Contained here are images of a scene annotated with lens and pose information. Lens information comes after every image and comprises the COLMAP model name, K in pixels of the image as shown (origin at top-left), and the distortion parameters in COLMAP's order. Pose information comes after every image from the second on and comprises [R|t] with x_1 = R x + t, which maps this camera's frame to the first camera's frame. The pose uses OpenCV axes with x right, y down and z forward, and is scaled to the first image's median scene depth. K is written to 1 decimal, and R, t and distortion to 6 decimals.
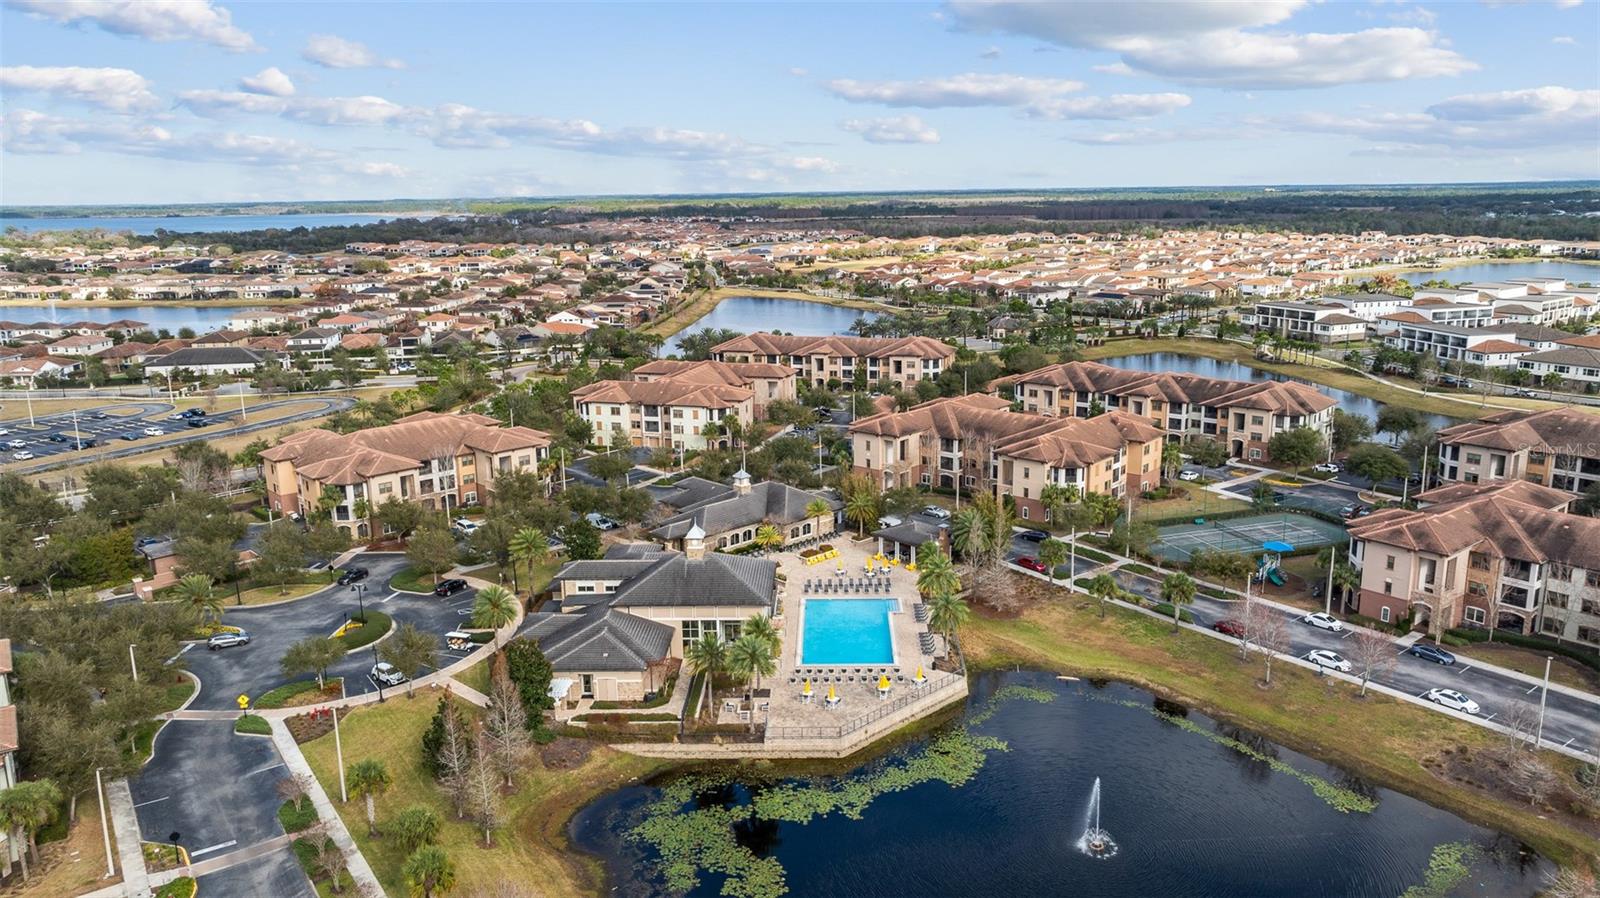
lens RADIAL K [[1098.0, 0, 800.0], [0, 1098.0, 449.0], [0, 0, 1]] dist [-0.001753, 0.000602]
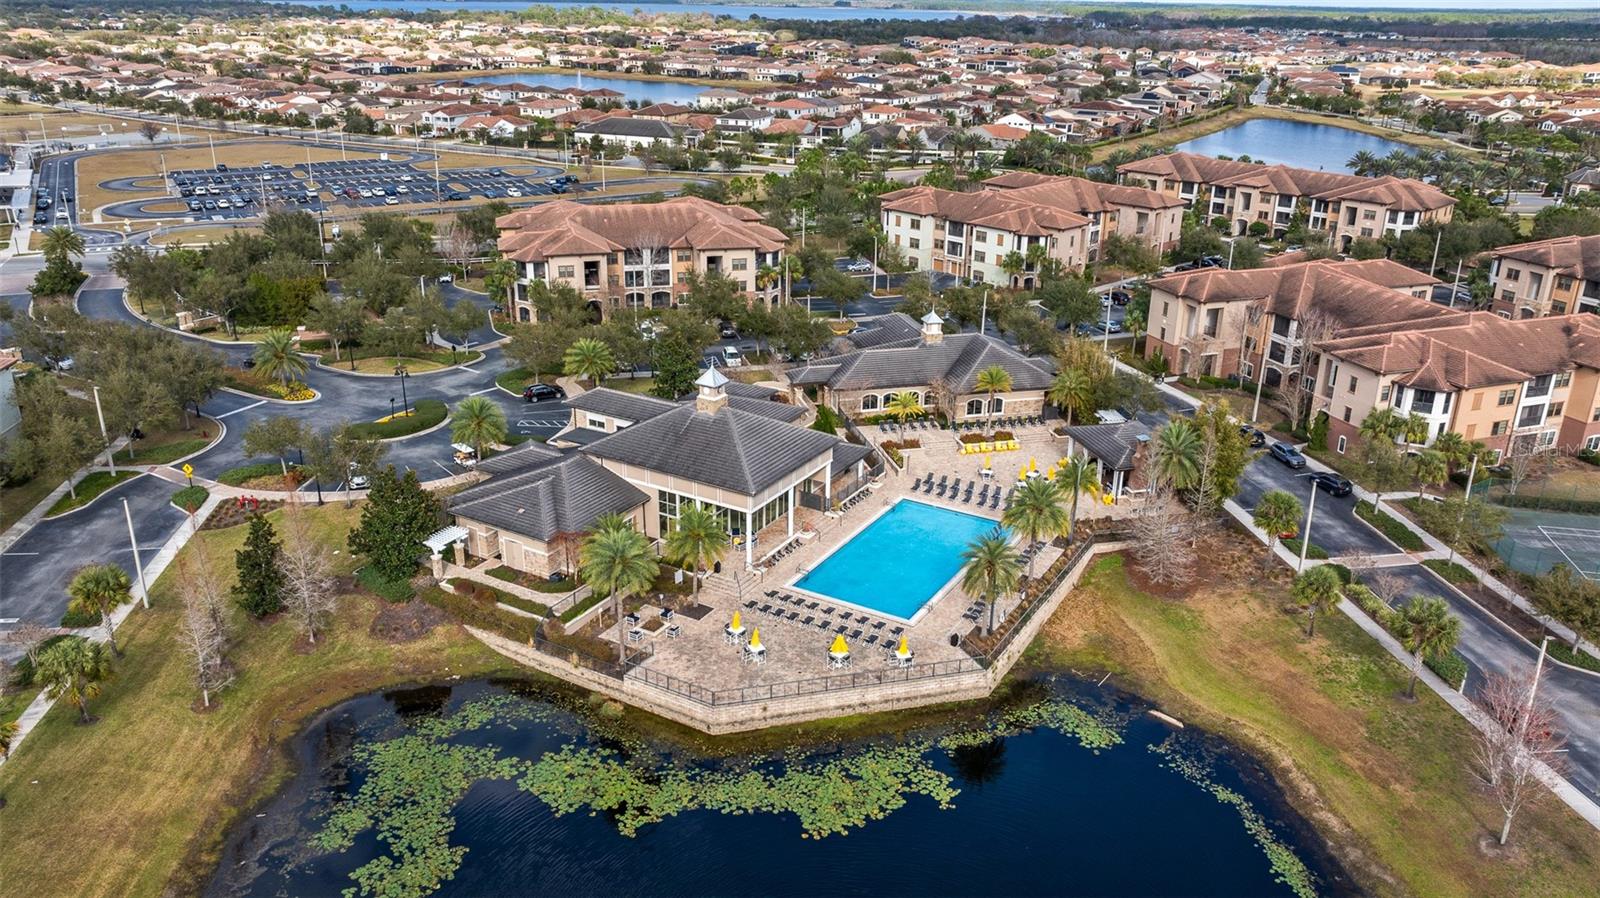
lens RADIAL K [[1156.0, 0, 800.0], [0, 1156.0, 449.0], [0, 0, 1]] dist [-0.002220, -0.025655]
pose [[0.878486, 0.203473, -0.432274, 0.197091], [-0.138008, 0.974281, 0.178131, -0.015387], [0.457401, -0.096829, 0.883973, 0.221206]]
